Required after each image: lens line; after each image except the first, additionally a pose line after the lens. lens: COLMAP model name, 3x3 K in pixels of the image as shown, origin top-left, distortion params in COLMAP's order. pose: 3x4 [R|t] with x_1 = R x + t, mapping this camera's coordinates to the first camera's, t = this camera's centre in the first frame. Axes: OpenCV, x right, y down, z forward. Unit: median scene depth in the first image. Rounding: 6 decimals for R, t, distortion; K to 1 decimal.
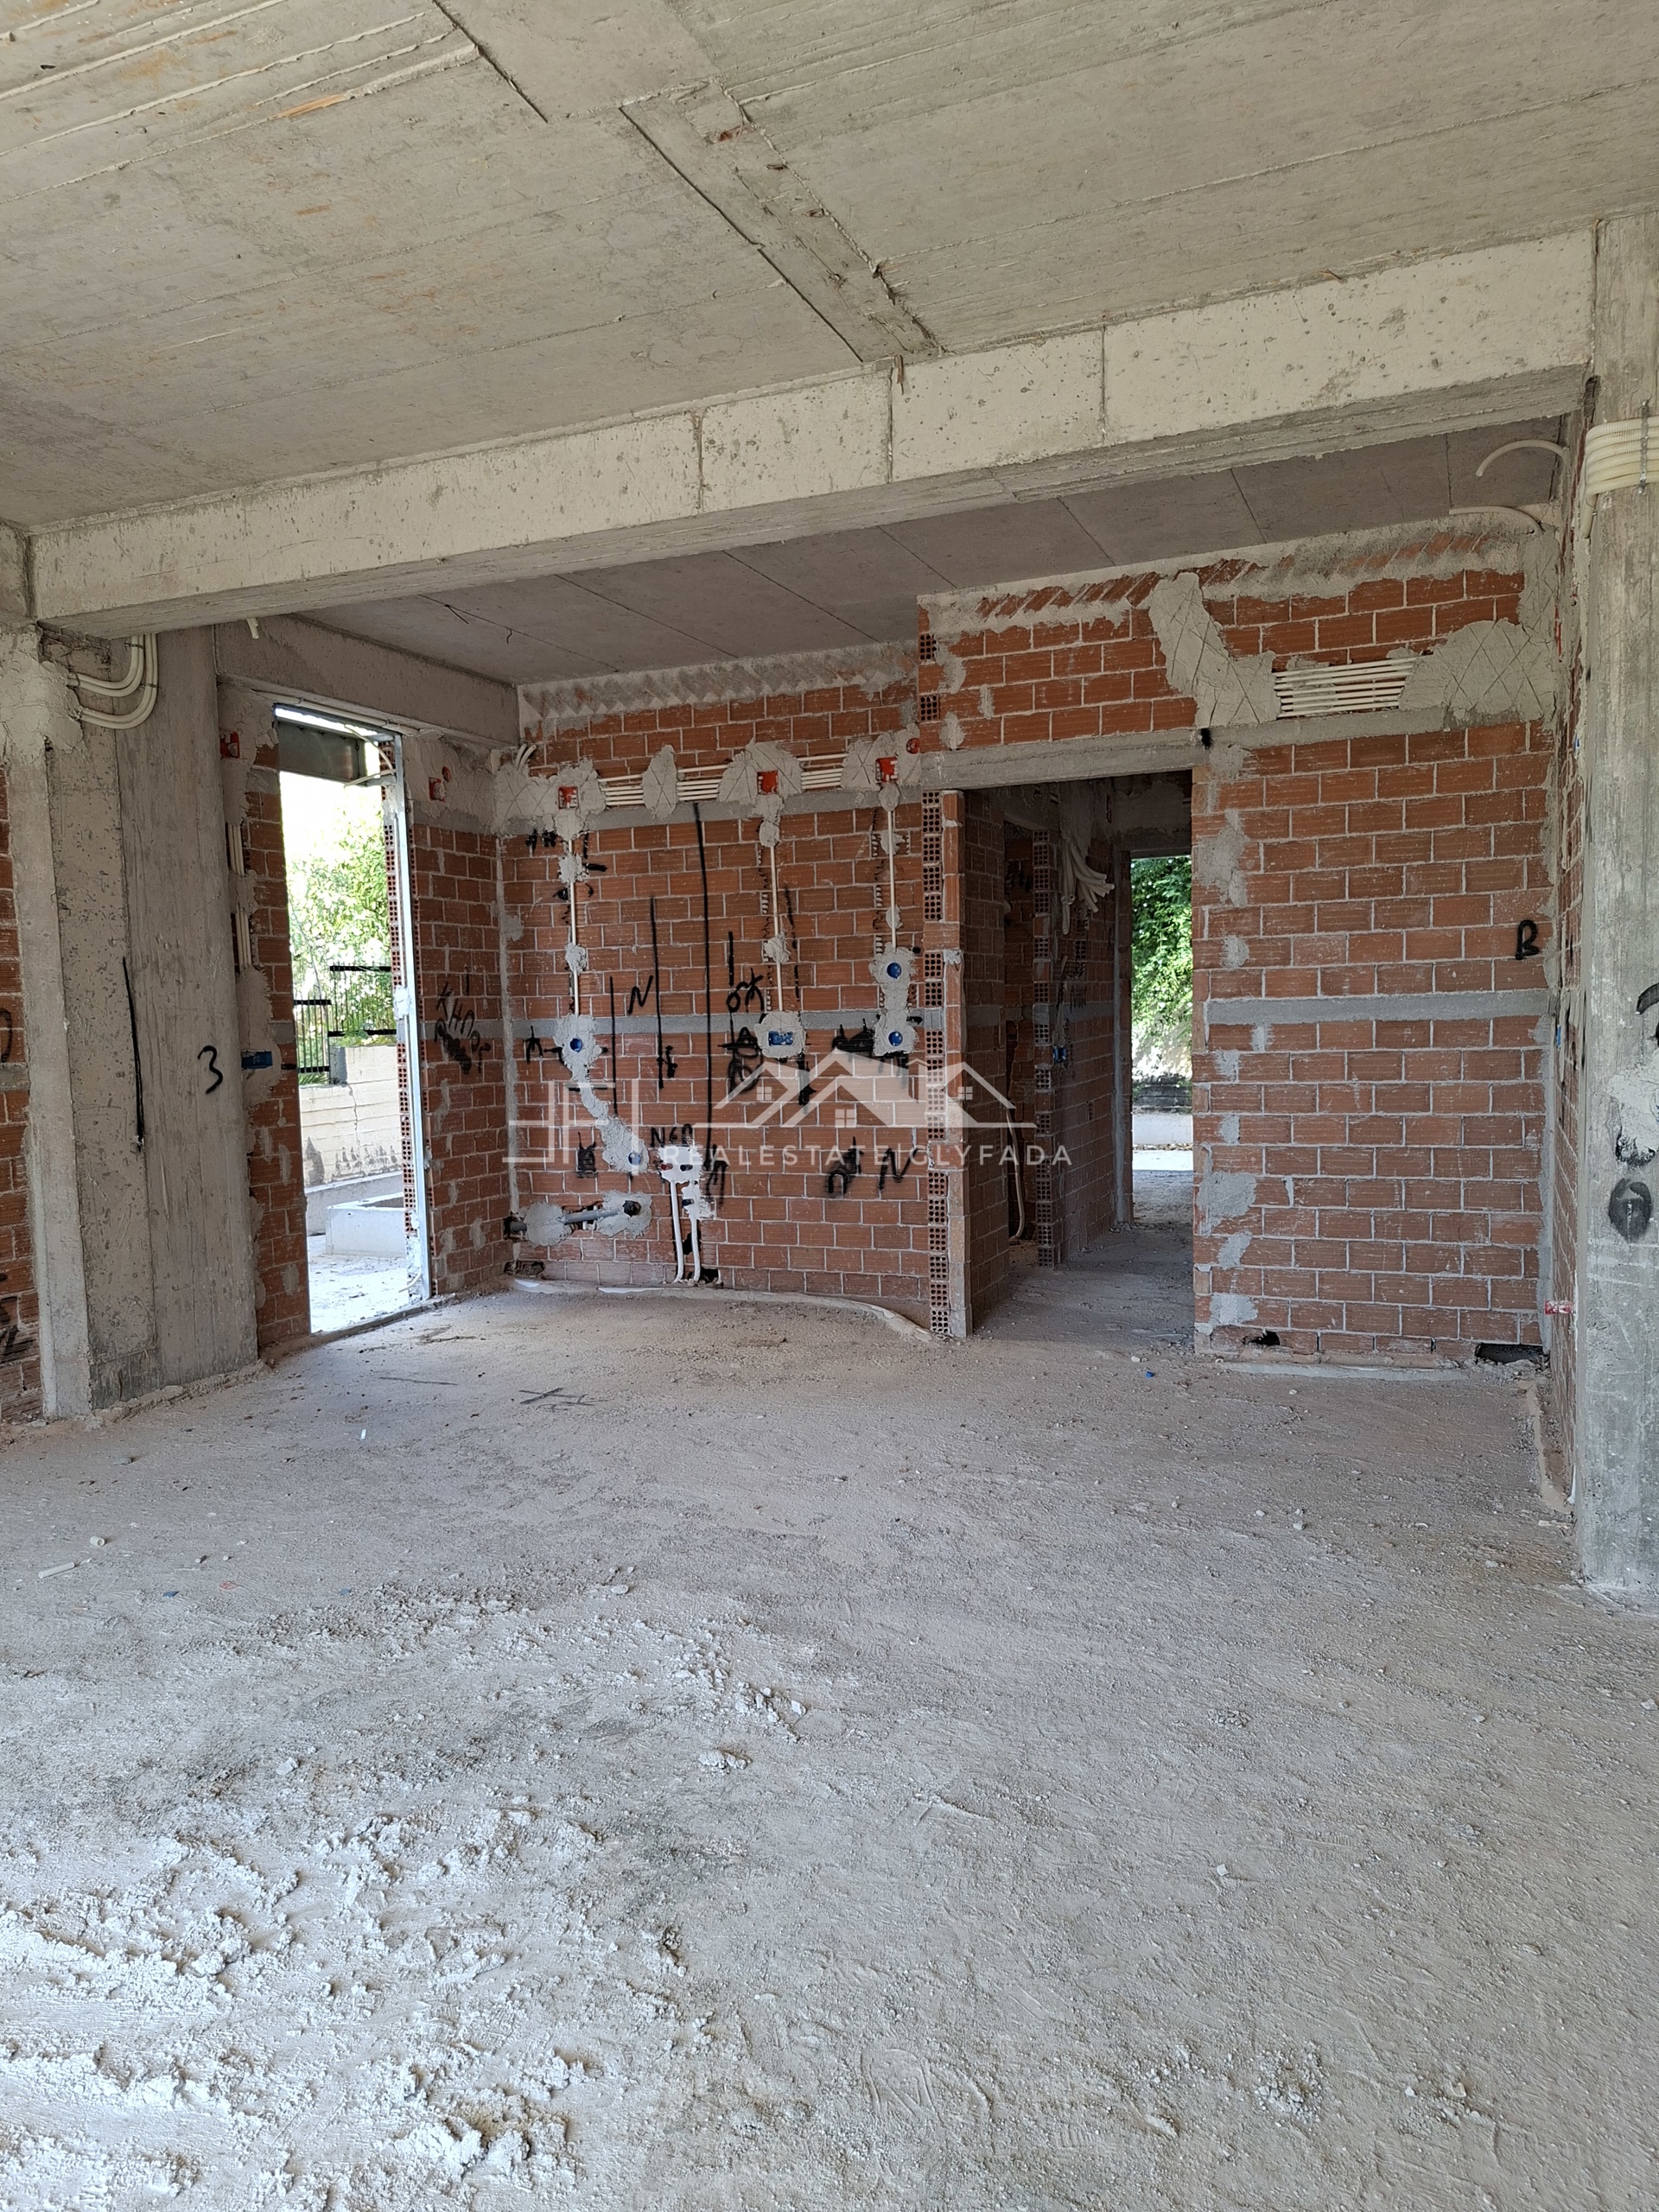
lens RADIAL K [[1527.4, 0, 829.5], [0, 1527.4, 1106.0], [0, 0, 1]] dist [0.189016, -0.303377]
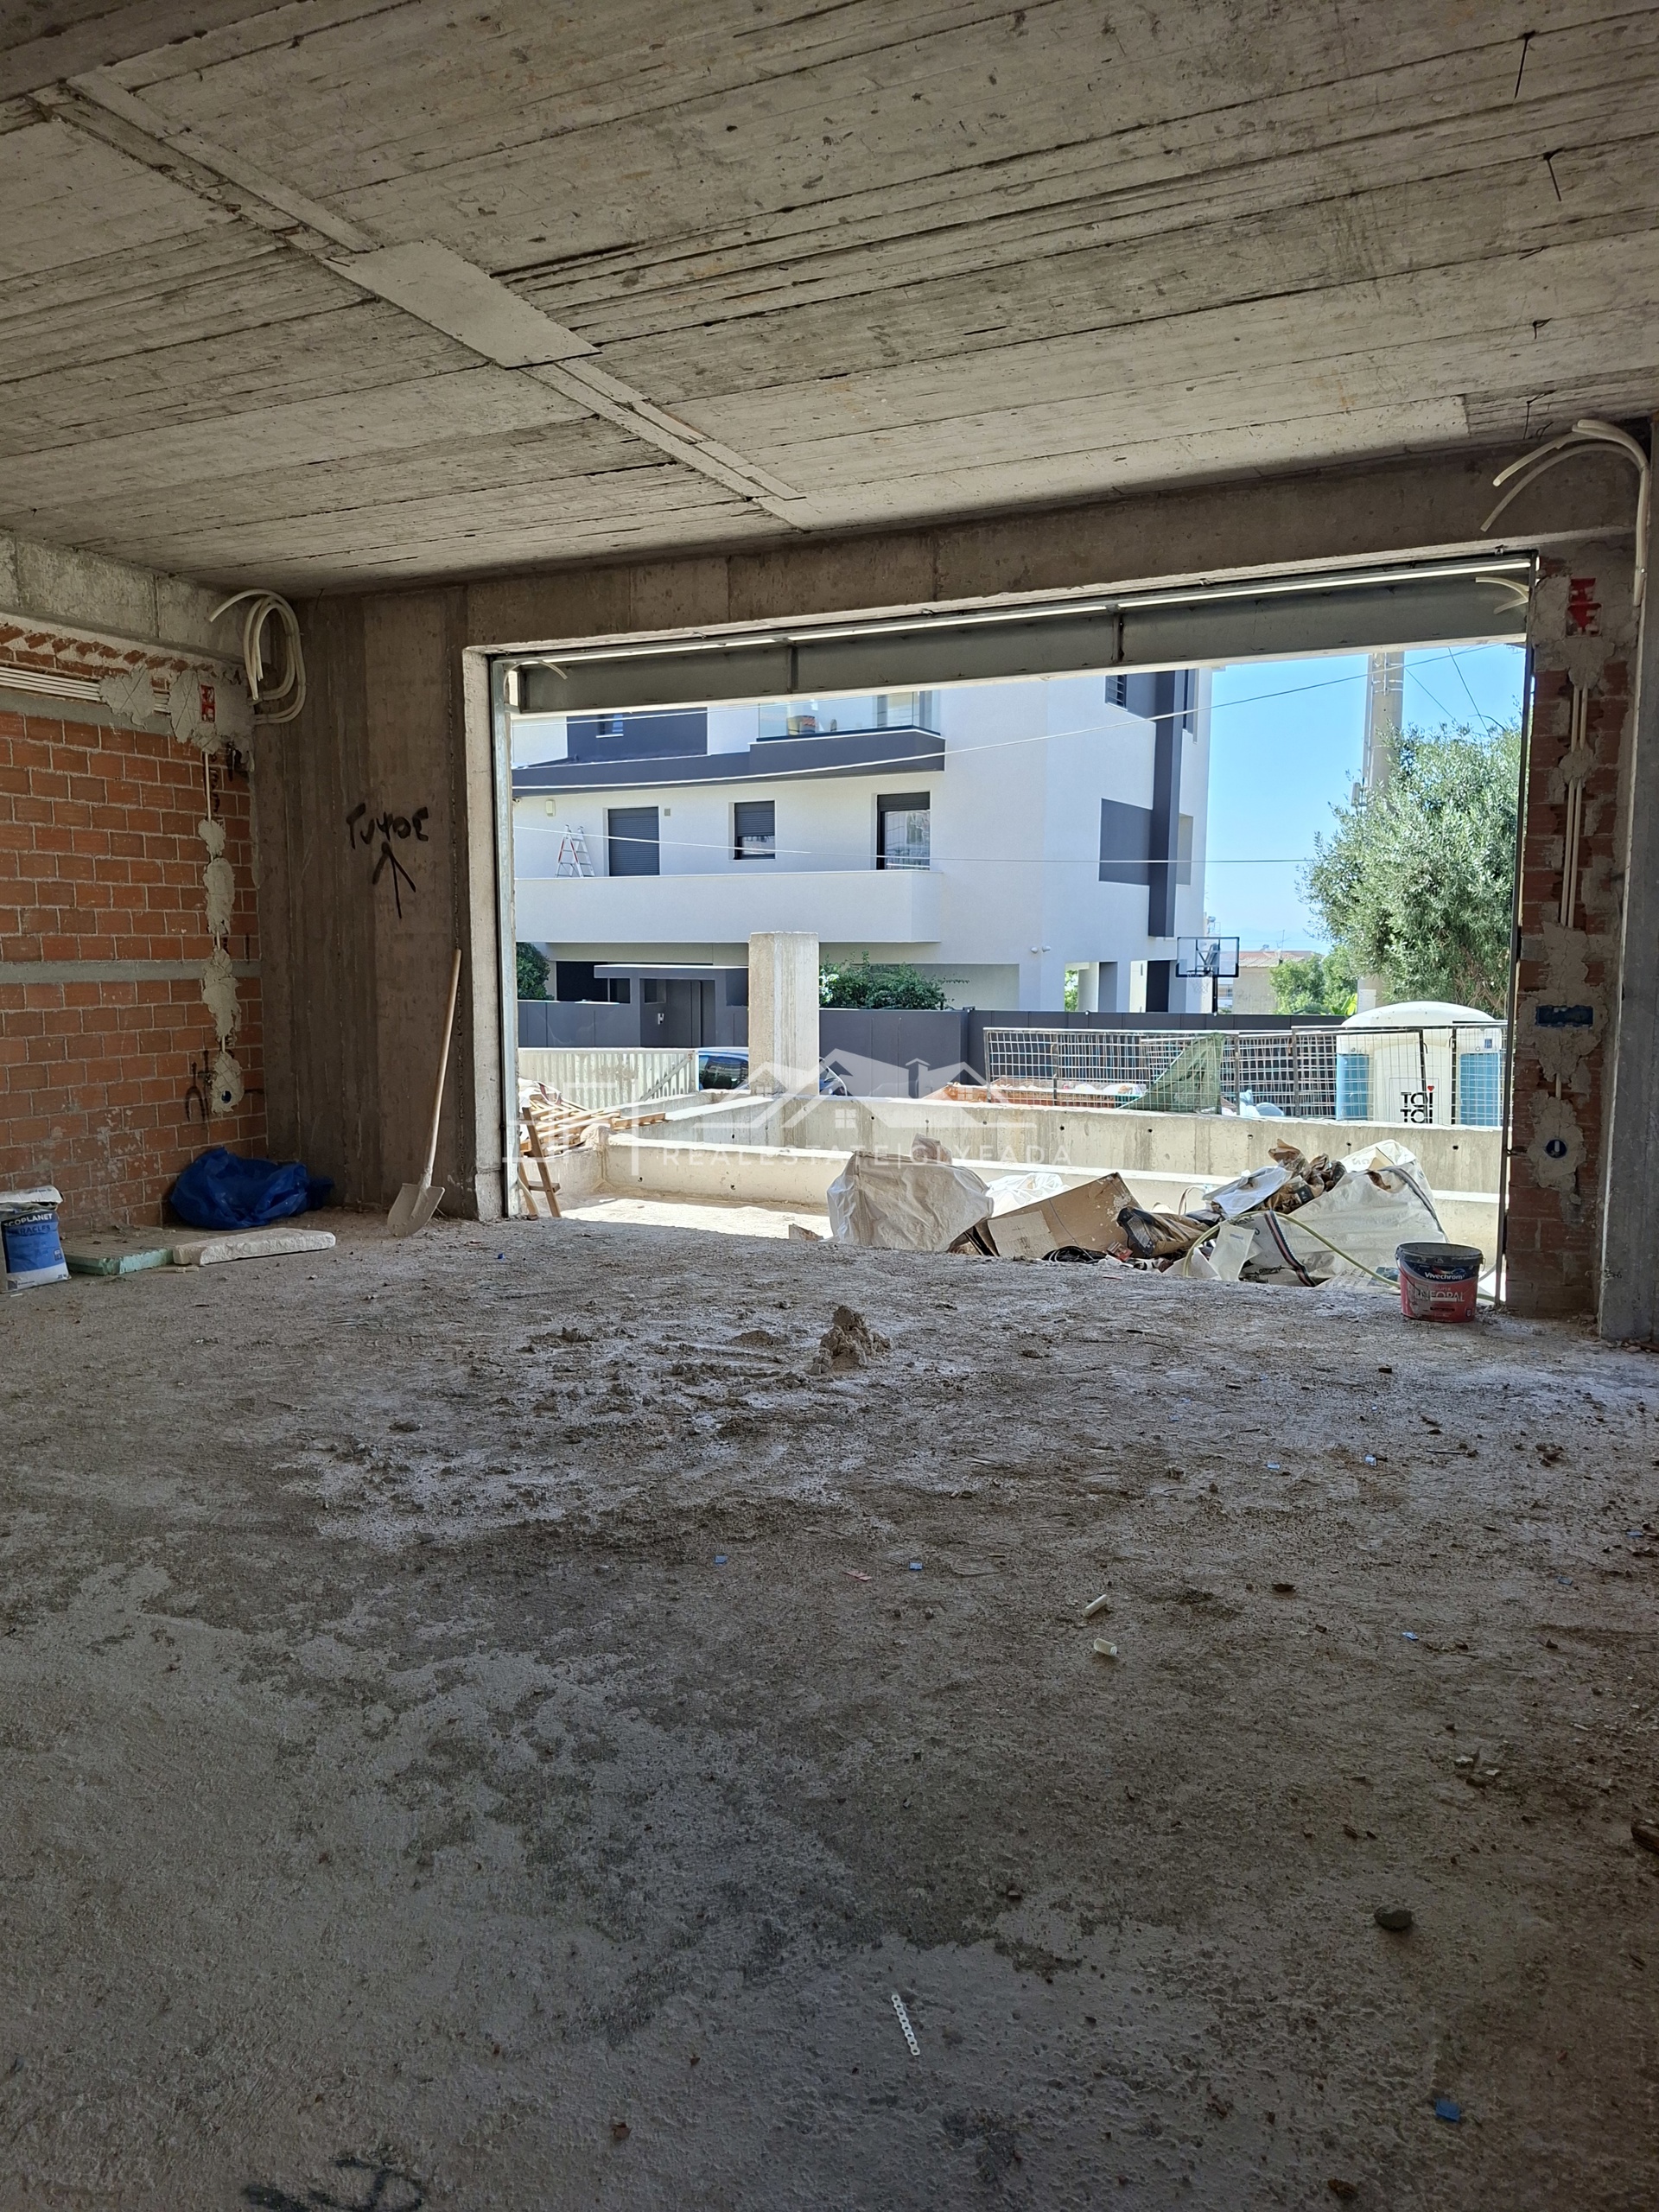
lens RADIAL K [[1516.0, 0, 808.3], [0, 1516.0, 1086.9], [0, 0, 1]] dist [0.103312, -0.130592]
pose [[-0.998526, 0.021590, 0.049802, -0.209547], [0.029234, 0.986960, 0.158290, -0.051478], [-0.045735, 0.159512, -0.986136, 0.933147]]
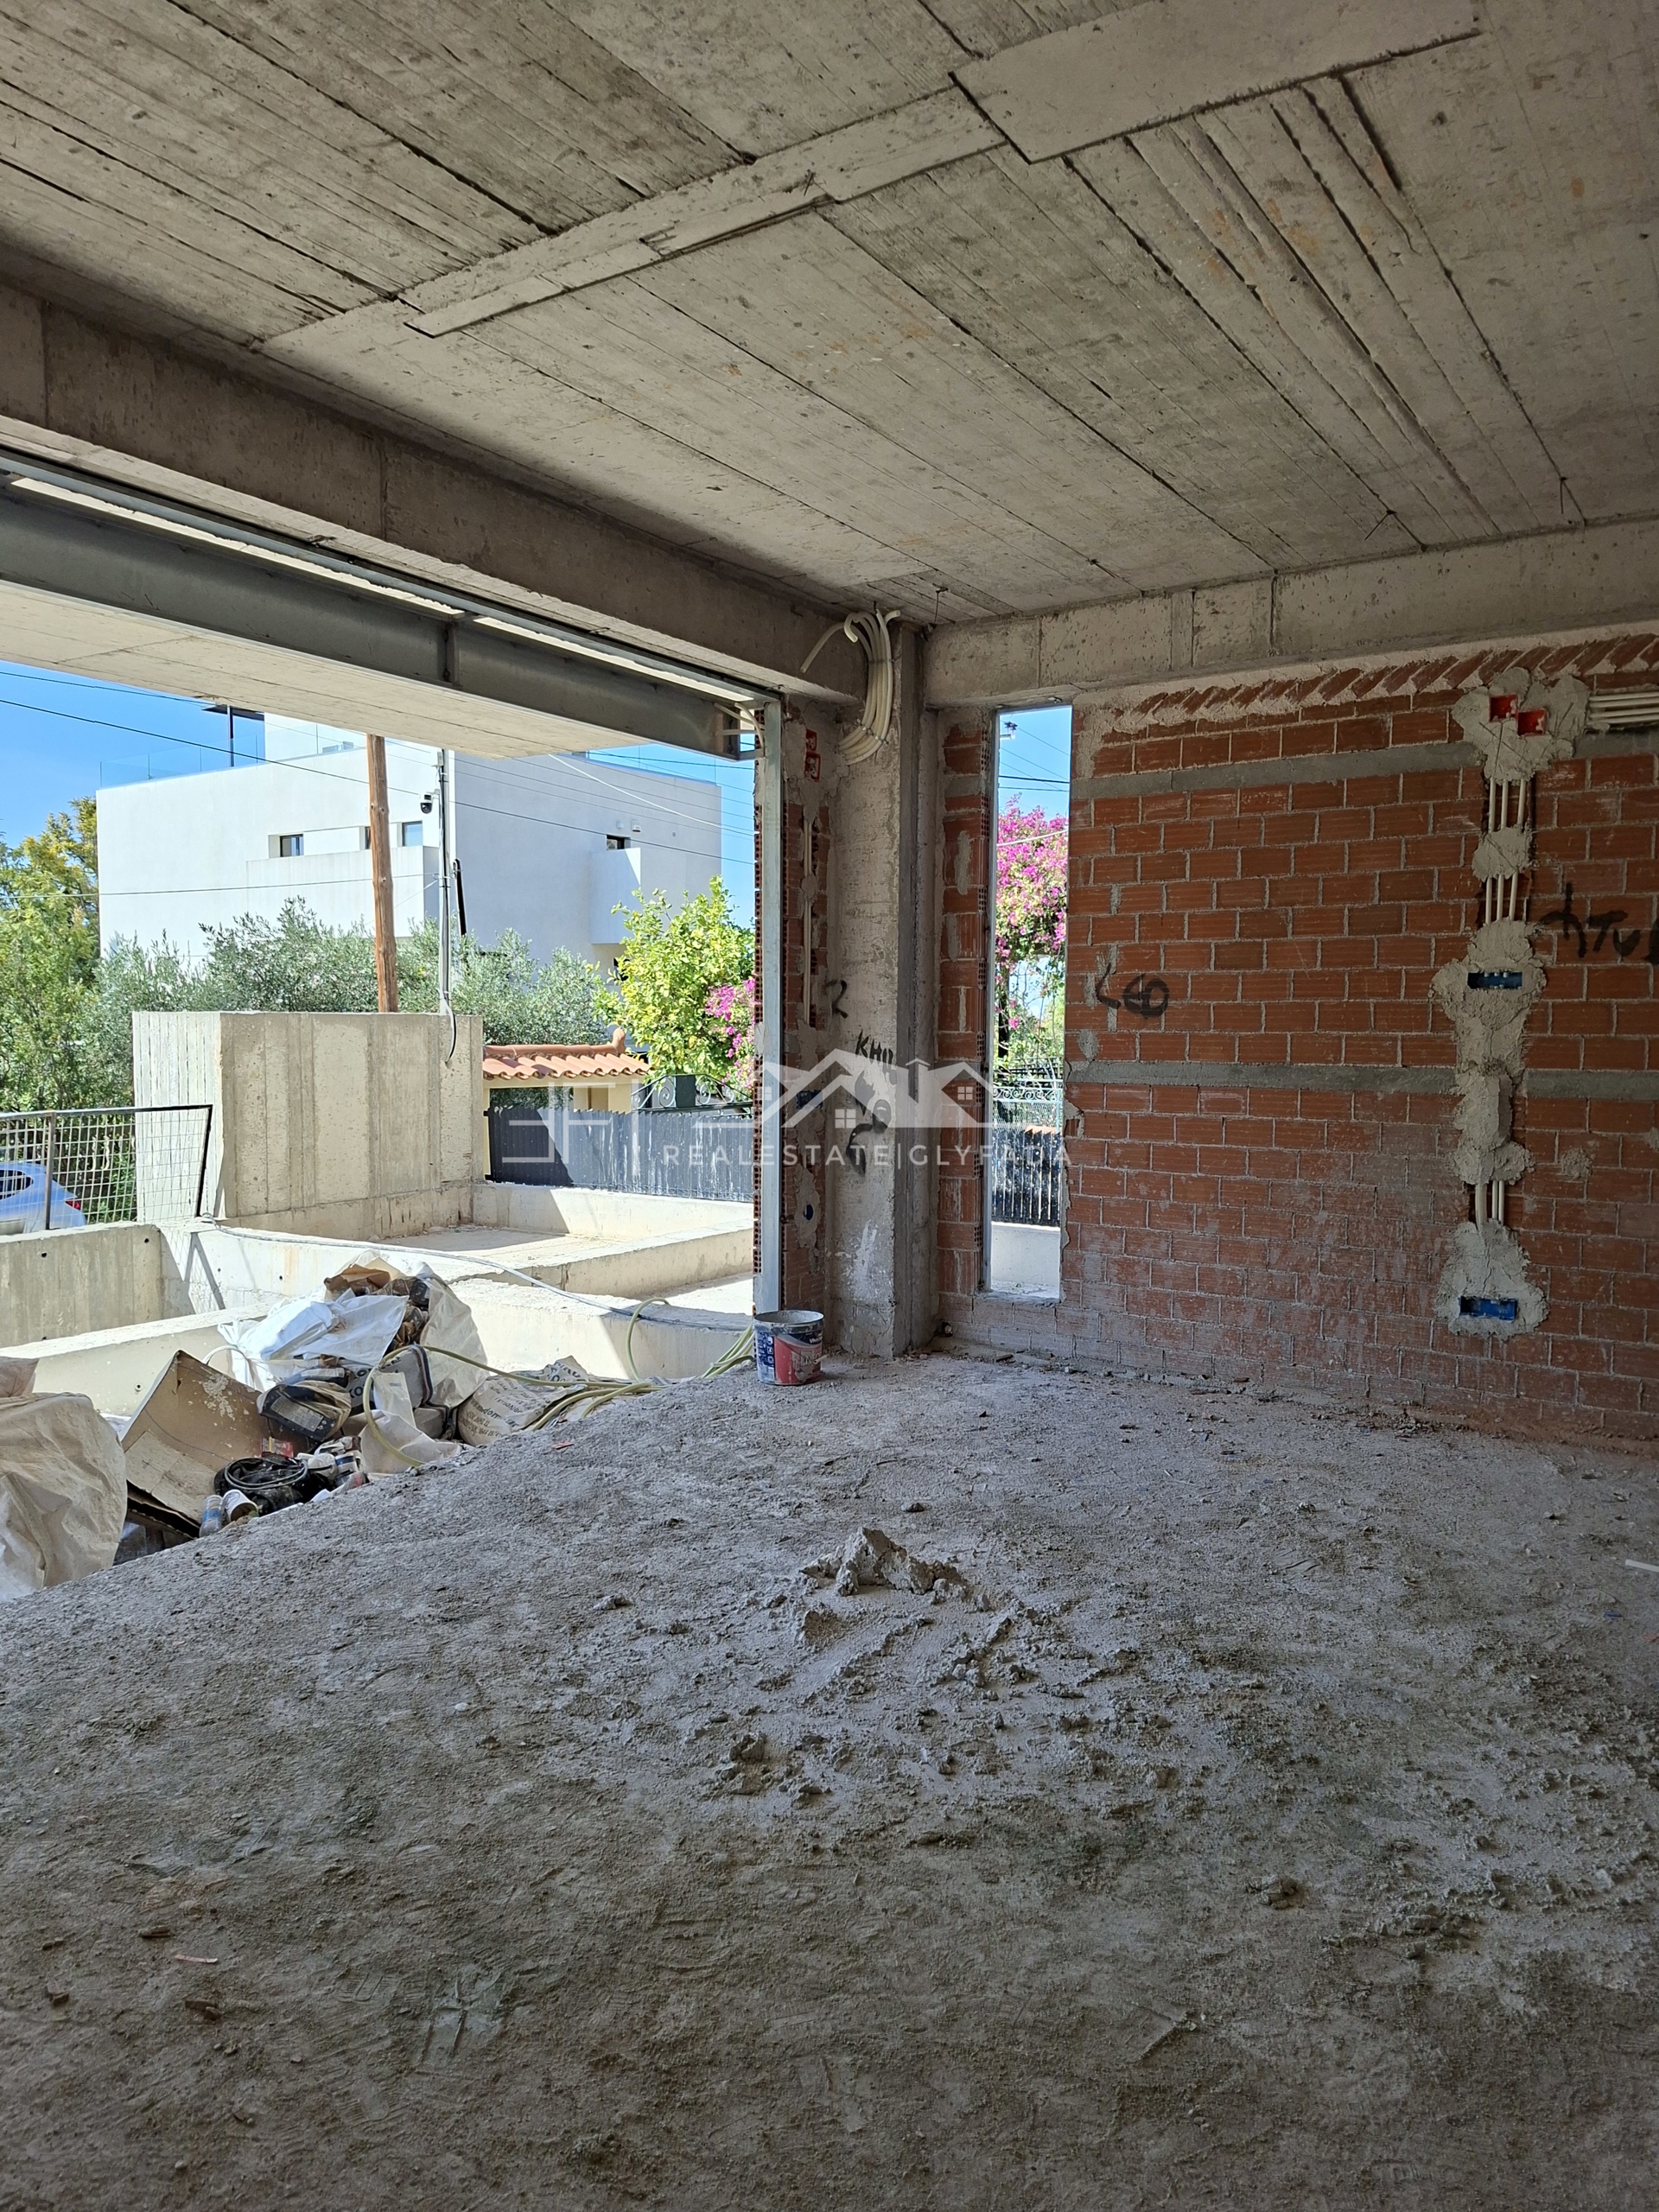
lens RADIAL K [[1538.3, 0, 813.9], [0, 1538.3, 1109.0], [0, 0, 1]] dist [0.097579, -0.132018]
pose [[-0.190616, 0.083475, -0.978109, 0.317204], [-0.066162, 0.993020, 0.097642, -0.036196], [0.979433, 0.083326, -0.183762, 0.337764]]
